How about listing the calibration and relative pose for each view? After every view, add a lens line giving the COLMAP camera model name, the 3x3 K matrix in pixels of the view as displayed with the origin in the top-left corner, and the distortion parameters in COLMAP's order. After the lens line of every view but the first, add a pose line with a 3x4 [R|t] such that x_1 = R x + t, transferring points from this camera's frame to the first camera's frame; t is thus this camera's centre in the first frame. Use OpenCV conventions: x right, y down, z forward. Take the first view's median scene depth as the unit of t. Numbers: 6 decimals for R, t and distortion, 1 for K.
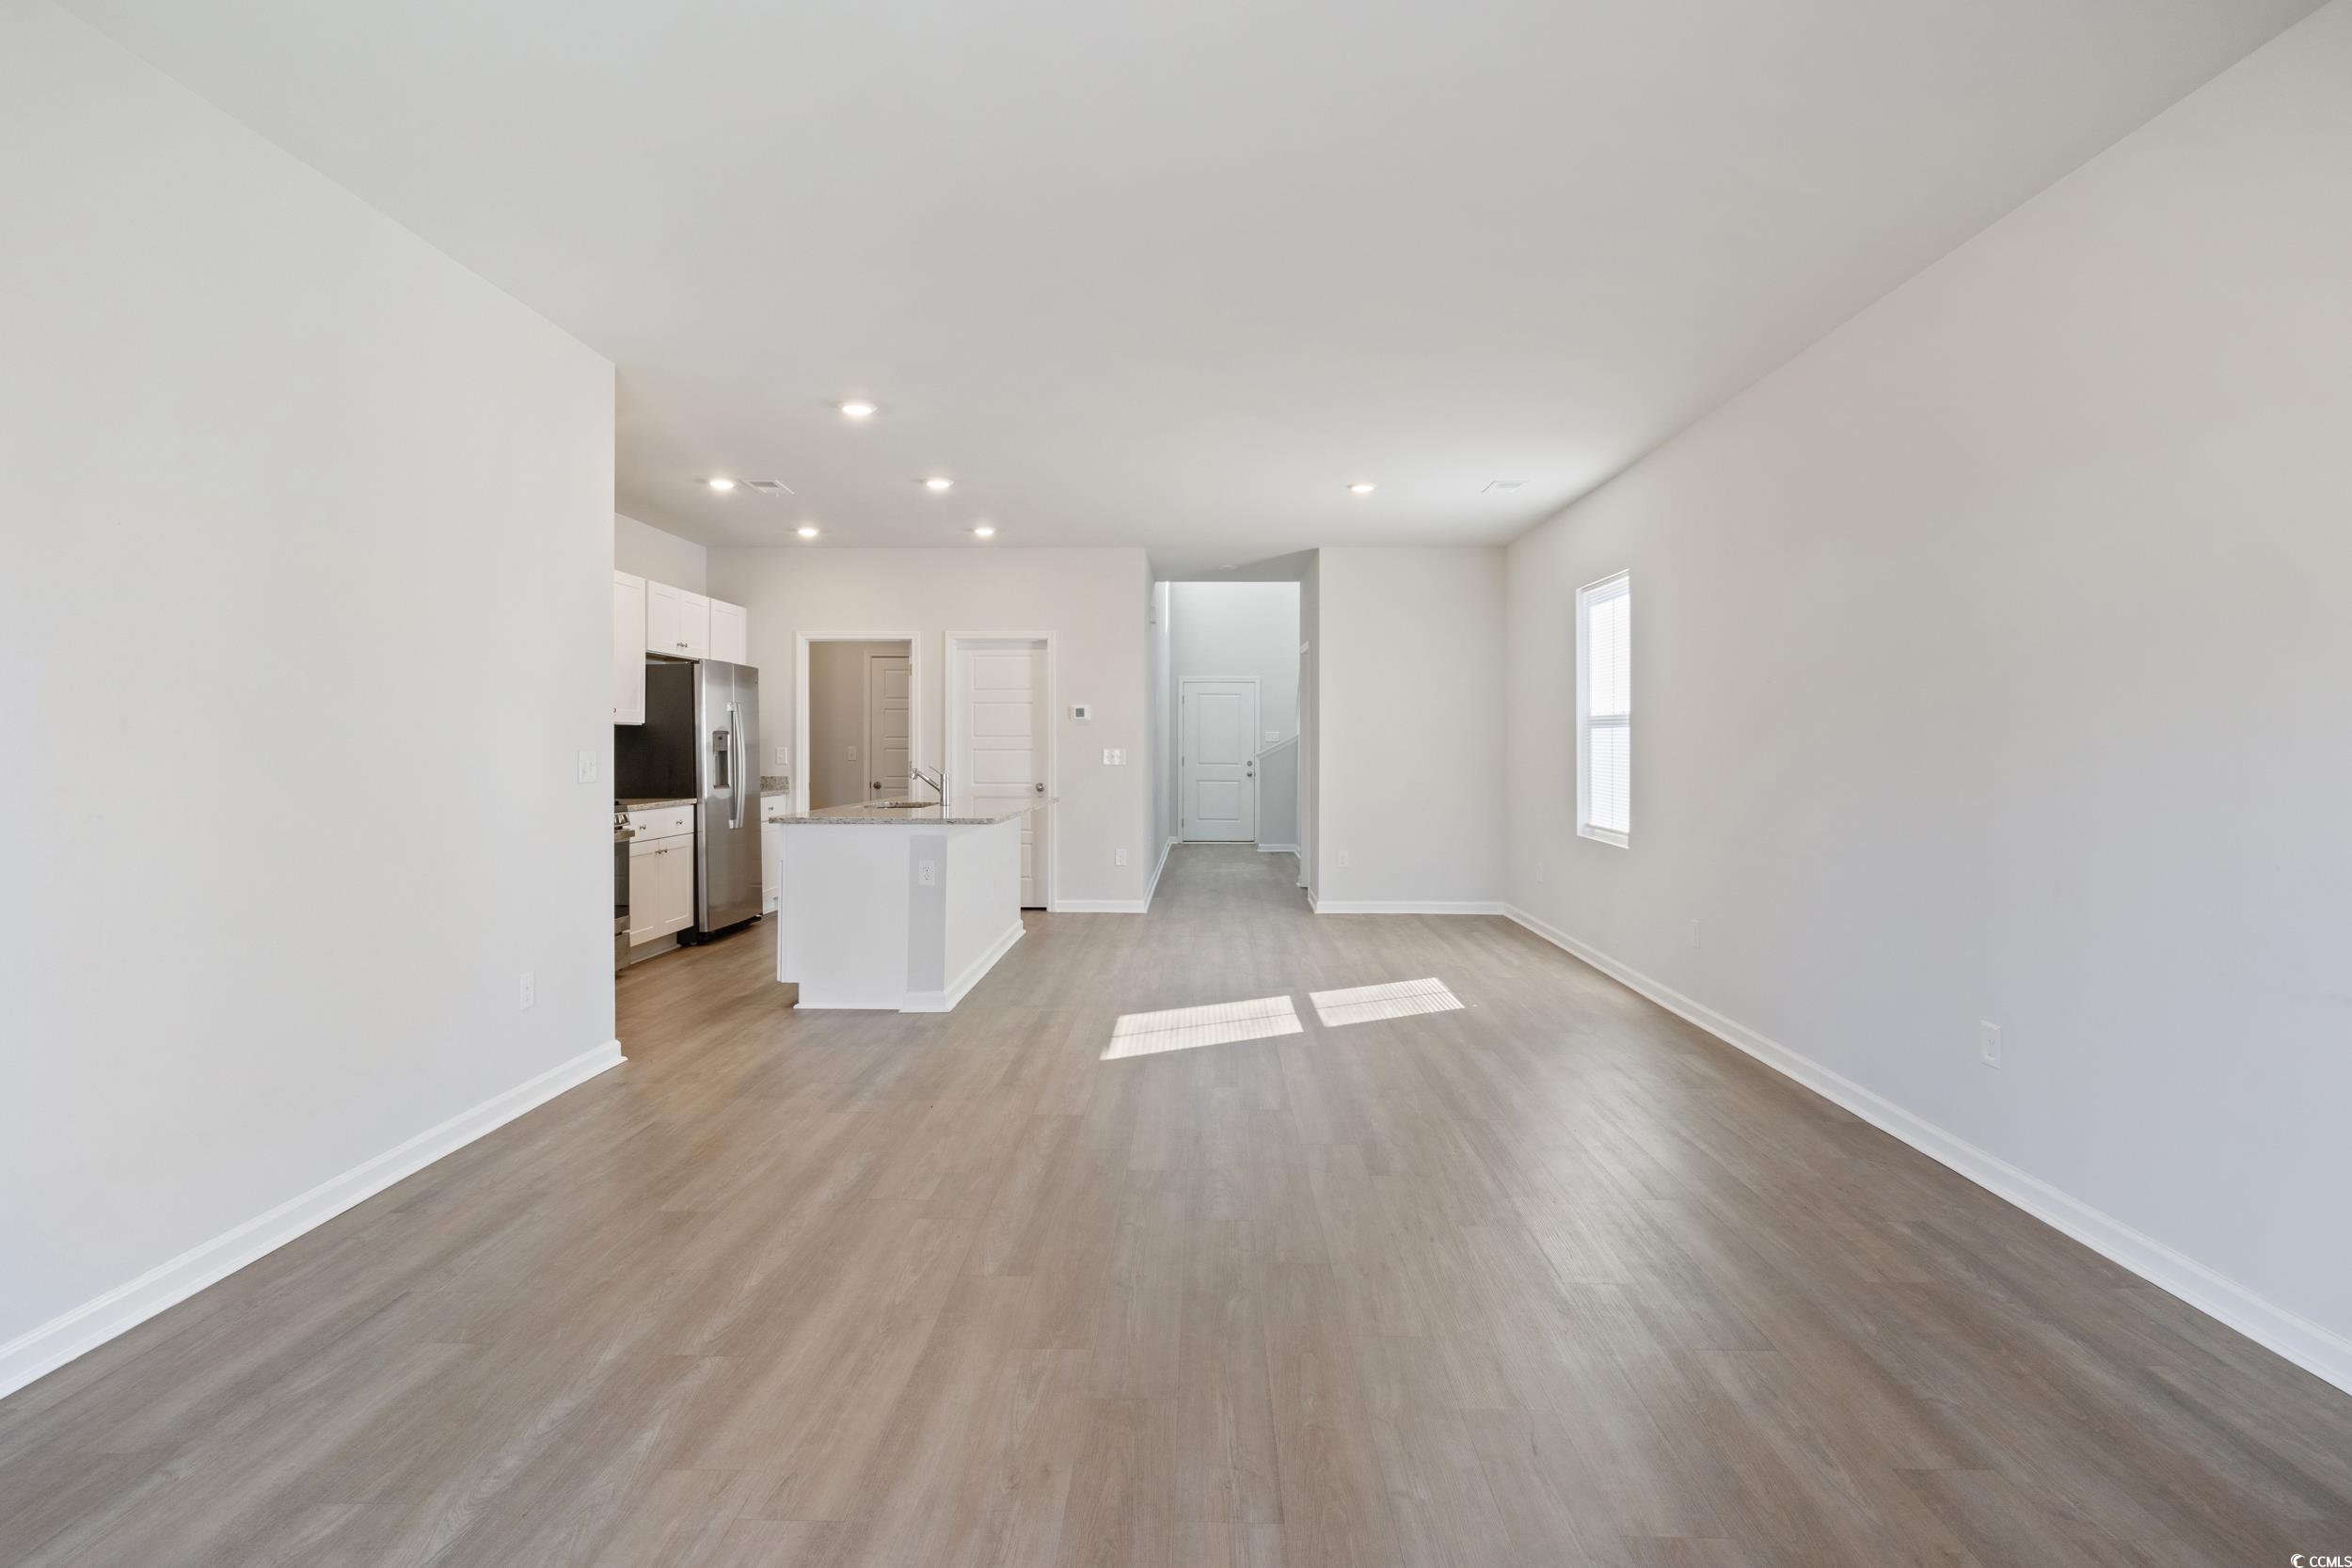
lens RADIAL K [[1180.1, 0, 1159.4], [0, 1180.1, 723.6], [0, 0, 1]] dist [-0.011559, 0.000326]
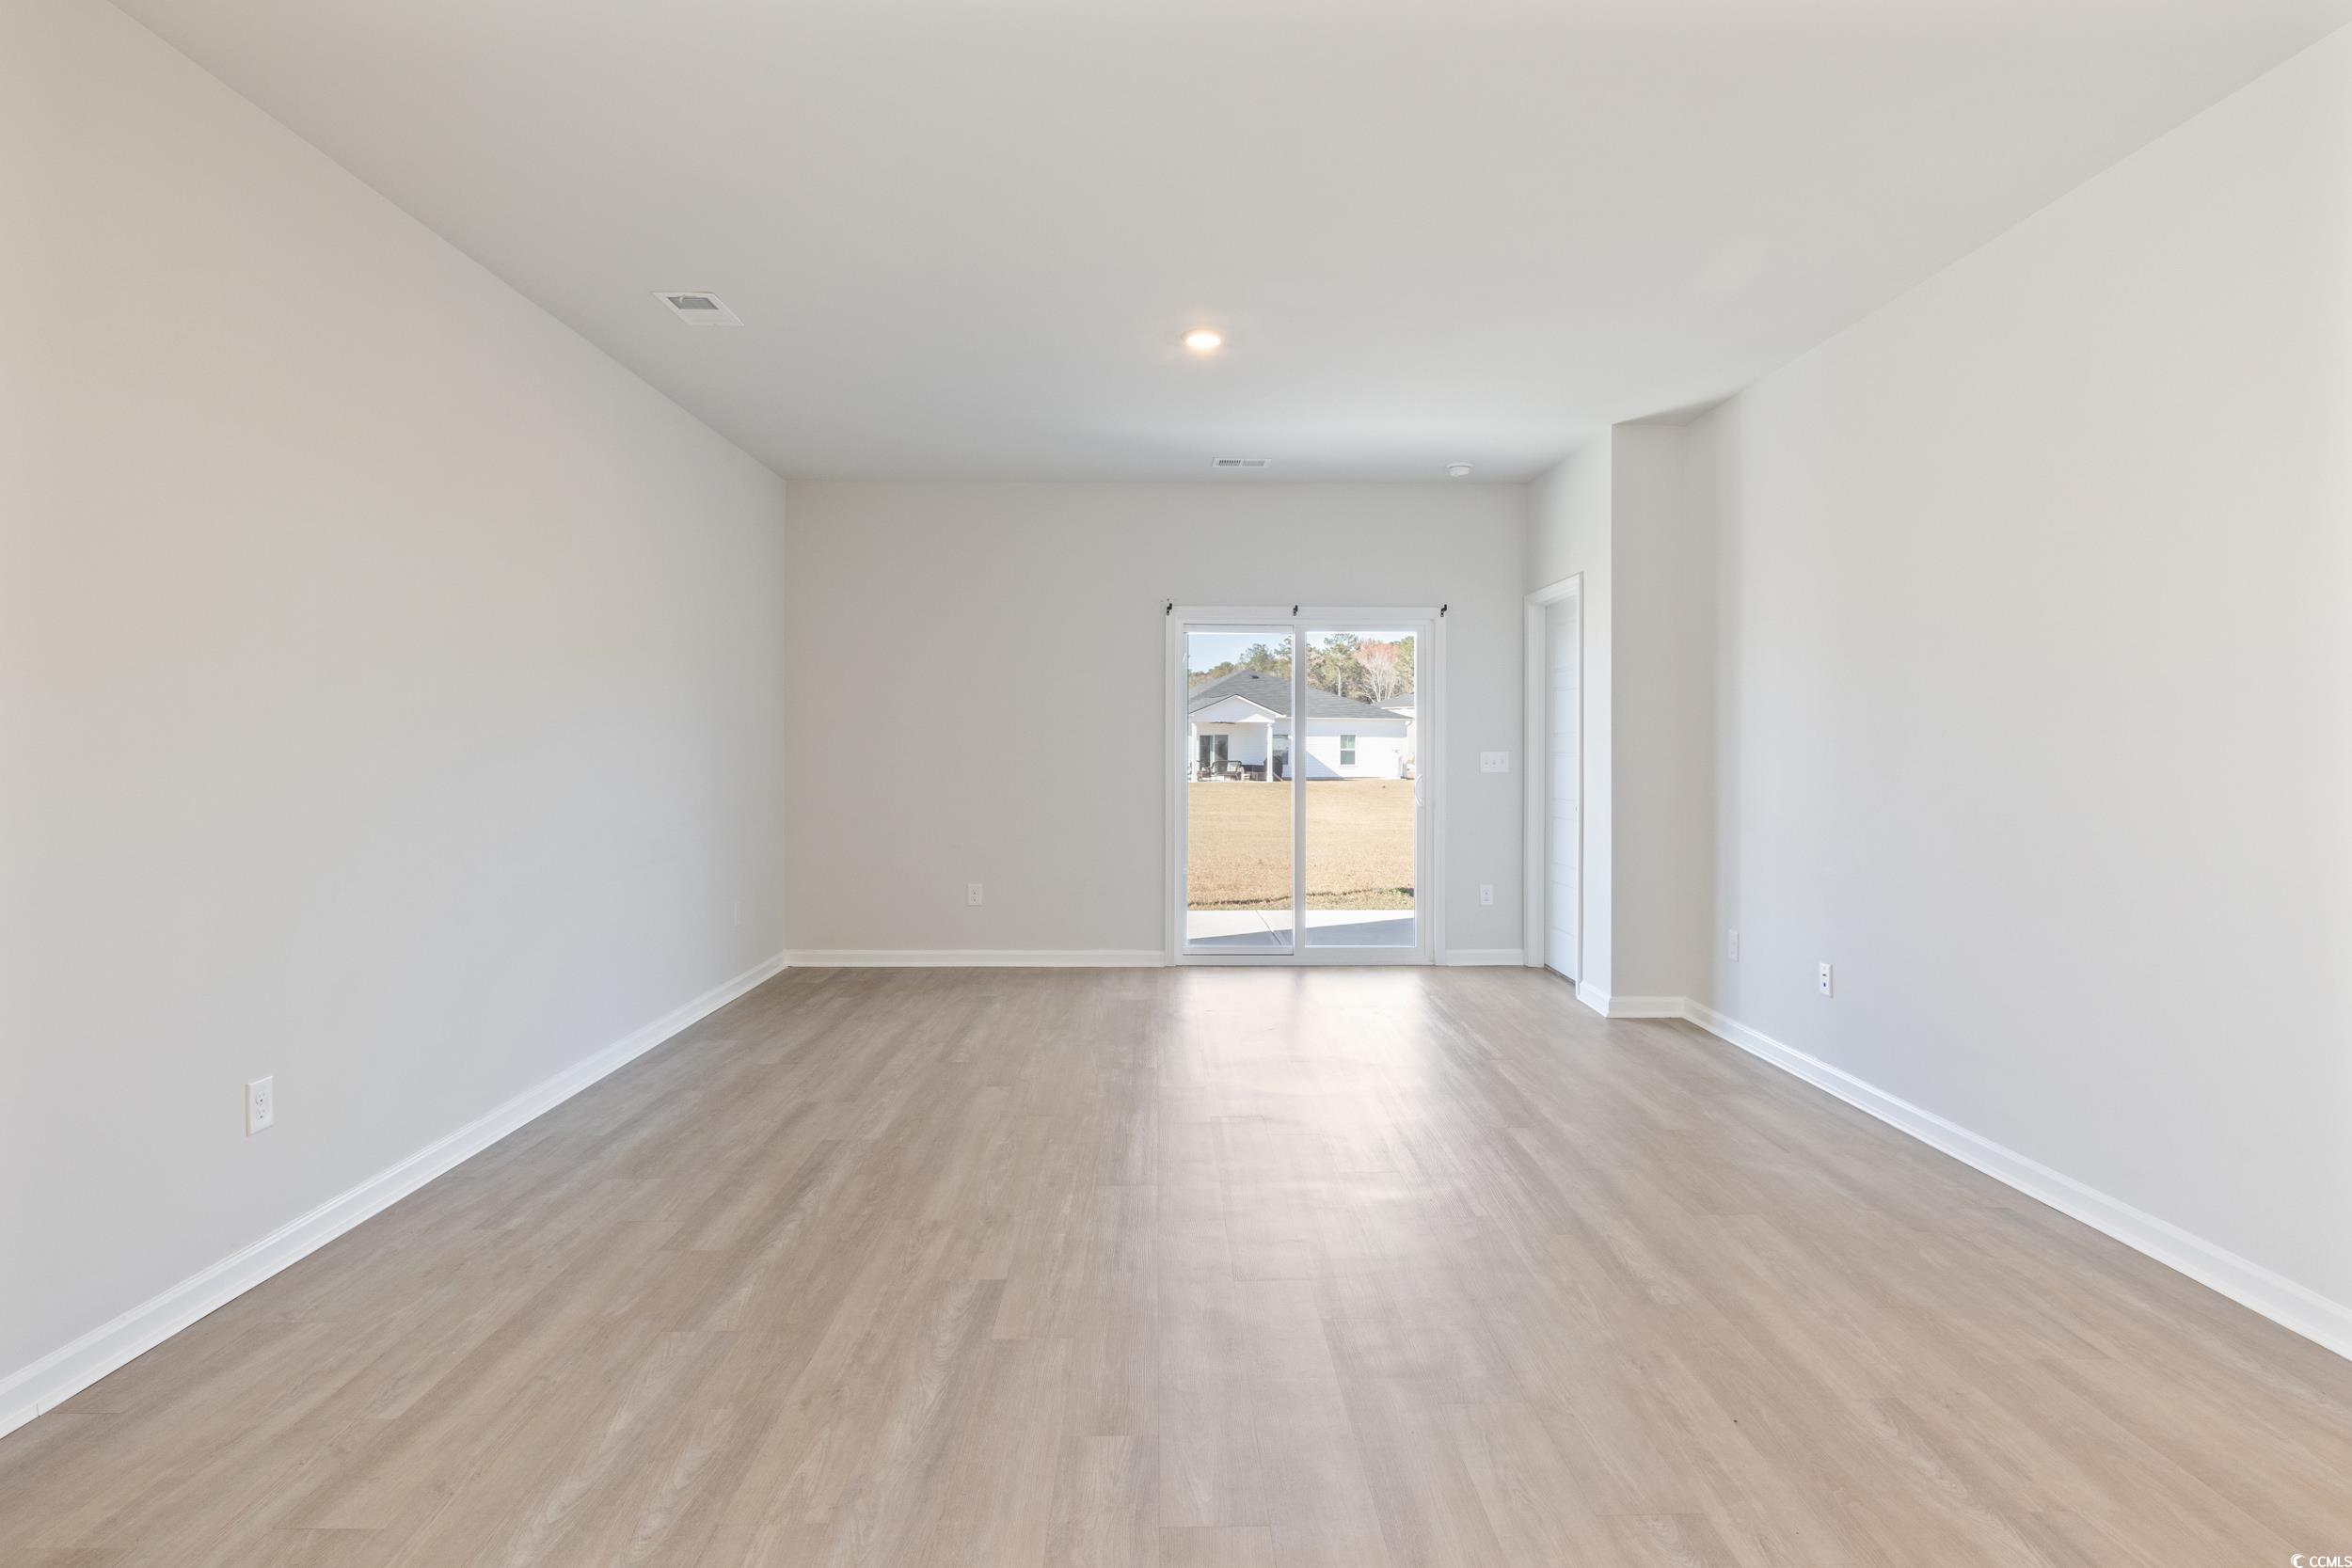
lens RADIAL K [[1180.1, 0, 1187.2], [0, 1180.1, 751.8], [0, 0, 1]] dist [-0.011559, 0.000326]
pose [[-0.997977, -0.002541, -0.063524, 0.067424], [-0.001643, 0.999898, -0.014183, 0.021695], [0.063554, -0.014050, -0.997880, 1.137842]]
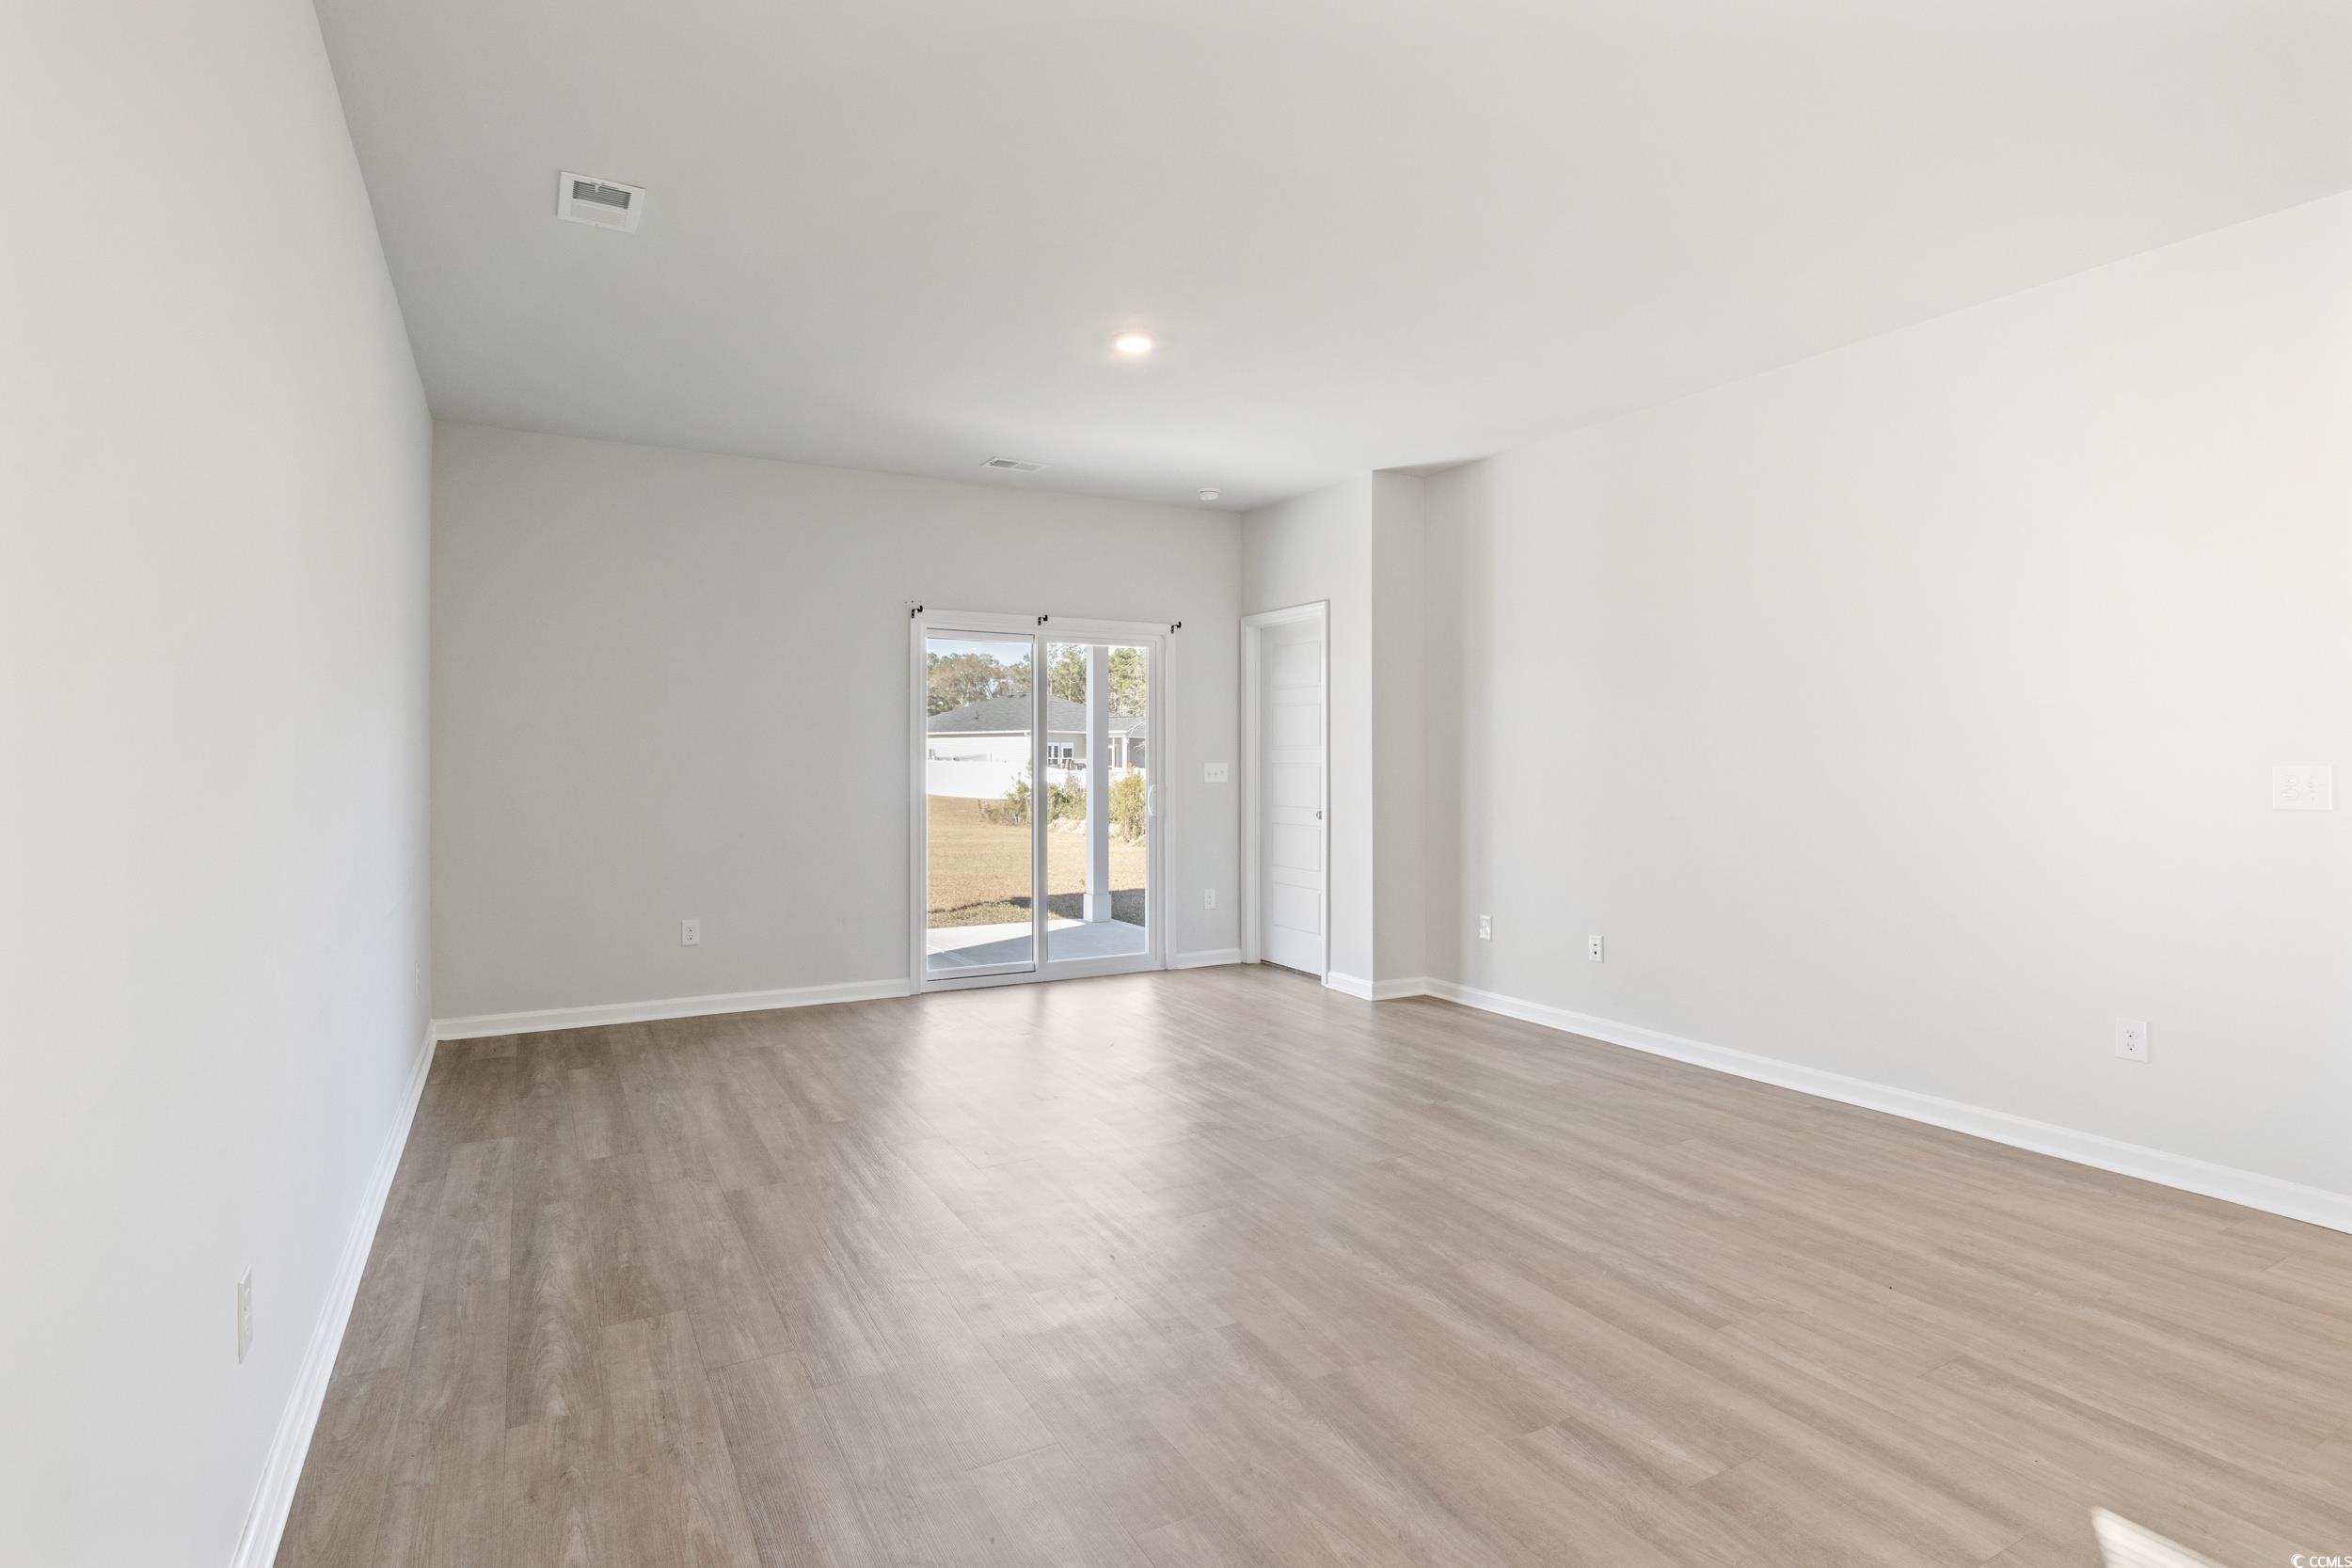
lens RADIAL K [[1180.1, 0, 1190.0], [0, 1180.1, 754.3], [0, 0, 1]] dist [-0.011559, 0.000326]
pose [[-0.852228, -0.003310, -0.523160, 0.378154], [0.009316, 0.999725, -0.021501, 0.021571], [0.523088, -0.023197, -0.851963, 1.026419]]
